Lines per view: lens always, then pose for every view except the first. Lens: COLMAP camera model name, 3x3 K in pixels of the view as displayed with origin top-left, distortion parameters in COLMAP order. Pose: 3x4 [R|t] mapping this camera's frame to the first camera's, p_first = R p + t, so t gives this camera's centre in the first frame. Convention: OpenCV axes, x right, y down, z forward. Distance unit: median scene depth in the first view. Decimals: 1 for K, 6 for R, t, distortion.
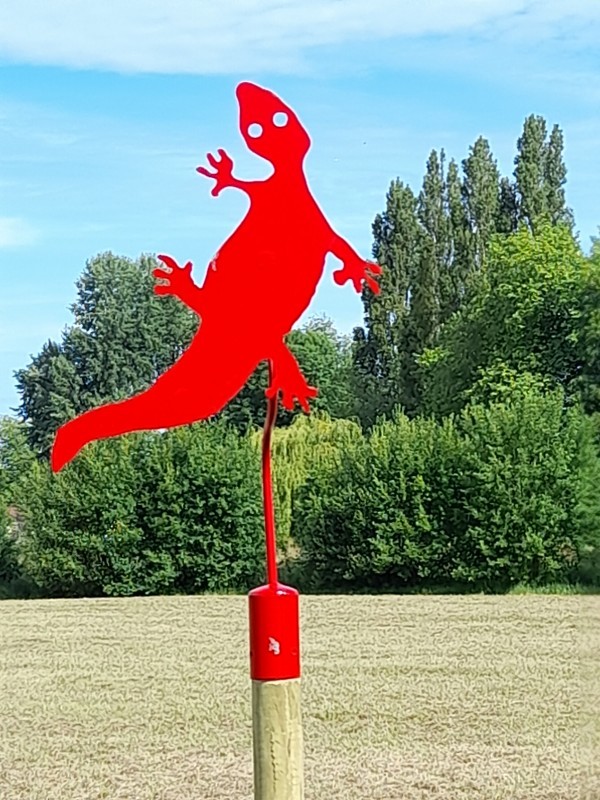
lens RADIAL K [[2753.5, 0, 301.9], [0, 2753.5, 402.6], [0, 0, 1]] dist [0.225897, 0.000000]
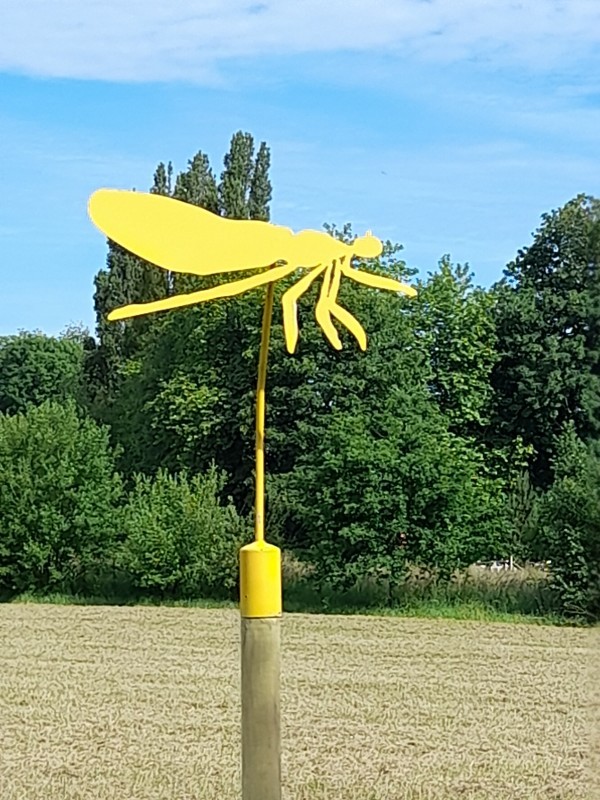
lens RADIAL K [[2753.5, 0, 297.8], [0, 2753.5, 394.4], [0, 0, 1]] dist [0.225897, 0.000000]
pose [[0.998821, 0.033901, 0.034746, 0.073595], [-0.033638, 0.999401, -0.008124, -0.000939], [-0.035001, 0.006946, 0.999363, -0.004973]]
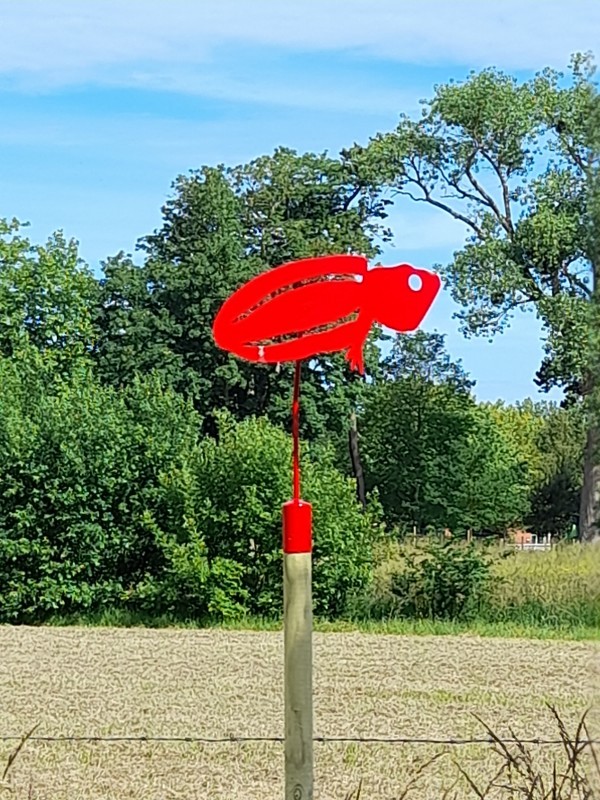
lens RADIAL K [[2753.5, 0, 296.2], [0, 2753.5, 403.2], [0, 0, 1]] dist [0.225897, 0.000000]
pose [[0.987863, 0.015099, -0.154592, 0.381979], [-0.014886, 0.999886, 0.002534, -0.003346], [0.154612, -0.000202, 0.987975, 0.029259]]
